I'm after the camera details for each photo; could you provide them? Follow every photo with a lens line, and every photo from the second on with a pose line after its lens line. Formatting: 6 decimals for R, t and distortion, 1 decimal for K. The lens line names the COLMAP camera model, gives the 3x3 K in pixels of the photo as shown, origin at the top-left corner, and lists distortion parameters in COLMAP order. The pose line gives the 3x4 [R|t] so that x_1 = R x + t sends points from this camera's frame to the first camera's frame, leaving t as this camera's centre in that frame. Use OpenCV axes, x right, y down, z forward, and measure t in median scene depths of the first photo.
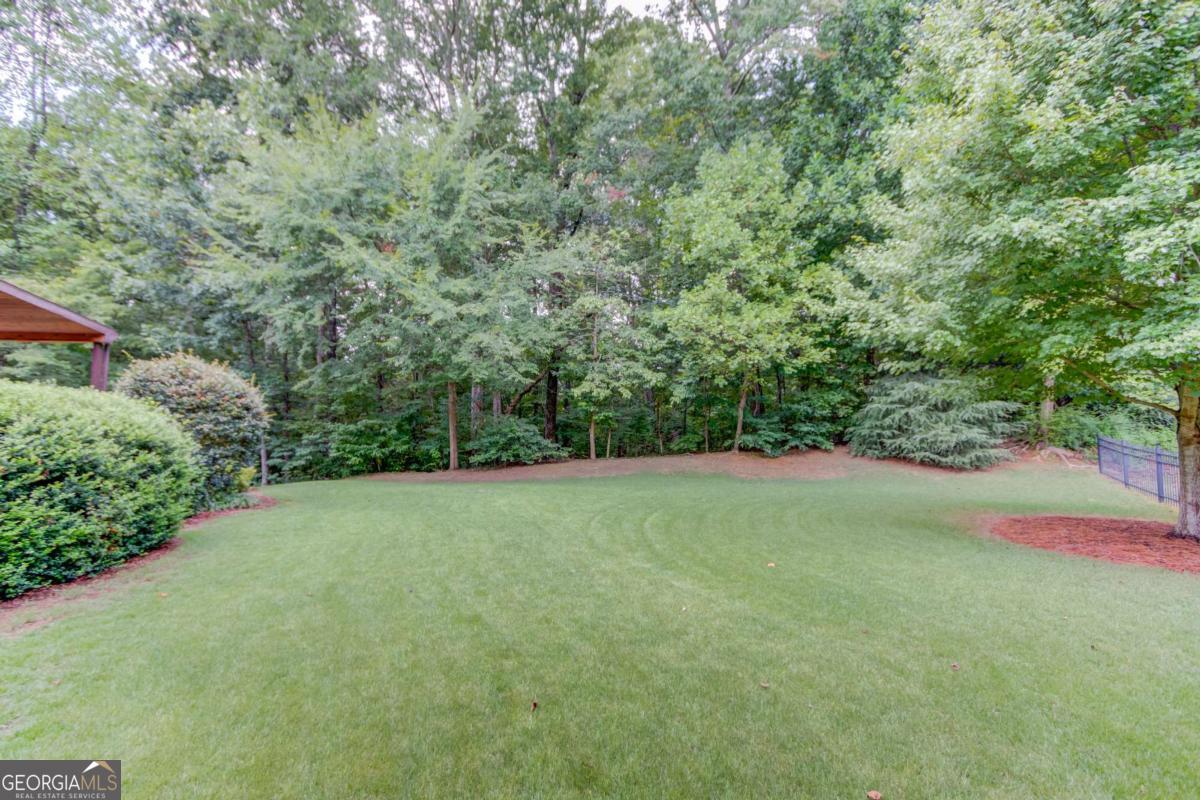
lens RADIAL K [[553.5, 0, 600.0], [0, 553.5, 400.0], [0, 0, 1]] dist [0.059802, -0.000197]
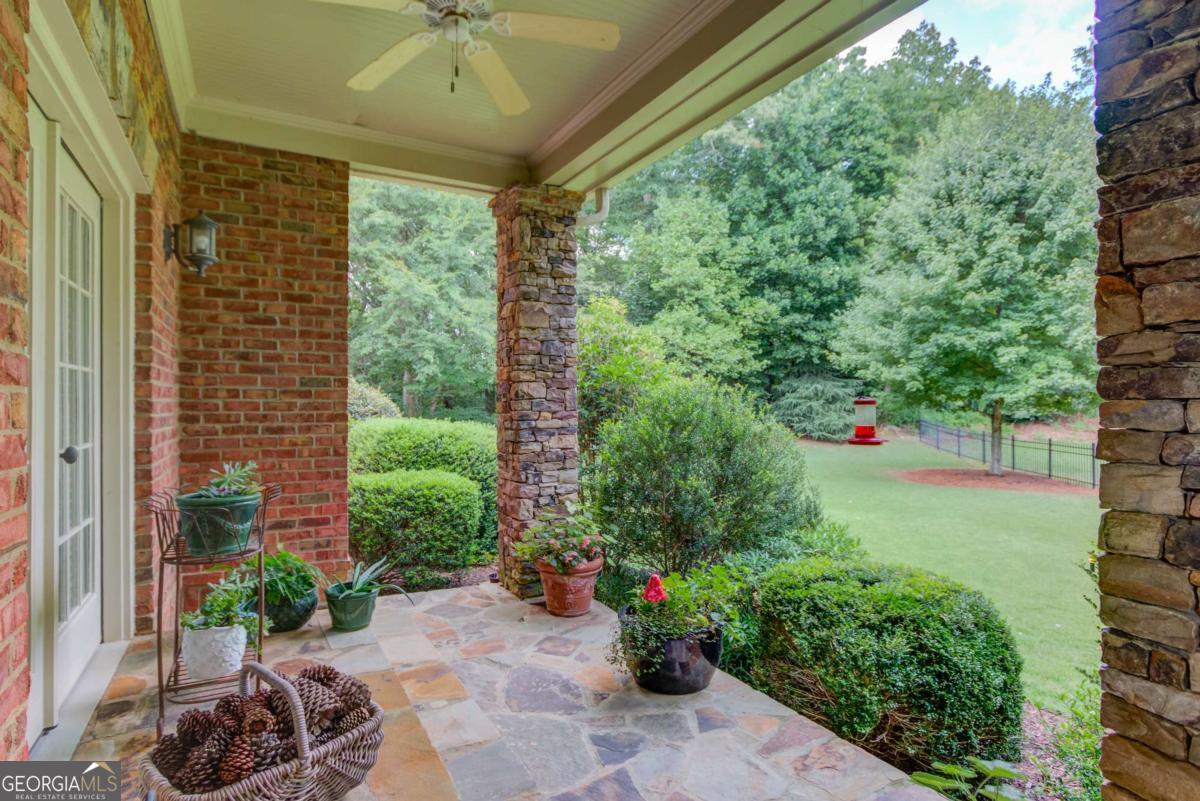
lens RADIAL K [[576.7, 0, 573.4], [0, 576.7, 406.8], [0, 0, 1]] dist [0.001039, 0.022450]
pose [[0.963117, -0.026743, 0.267750, -0.428445], [0.012249, 0.998375, 0.055658, -0.061926], [-0.268804, -0.050326, 0.961879, -0.250737]]
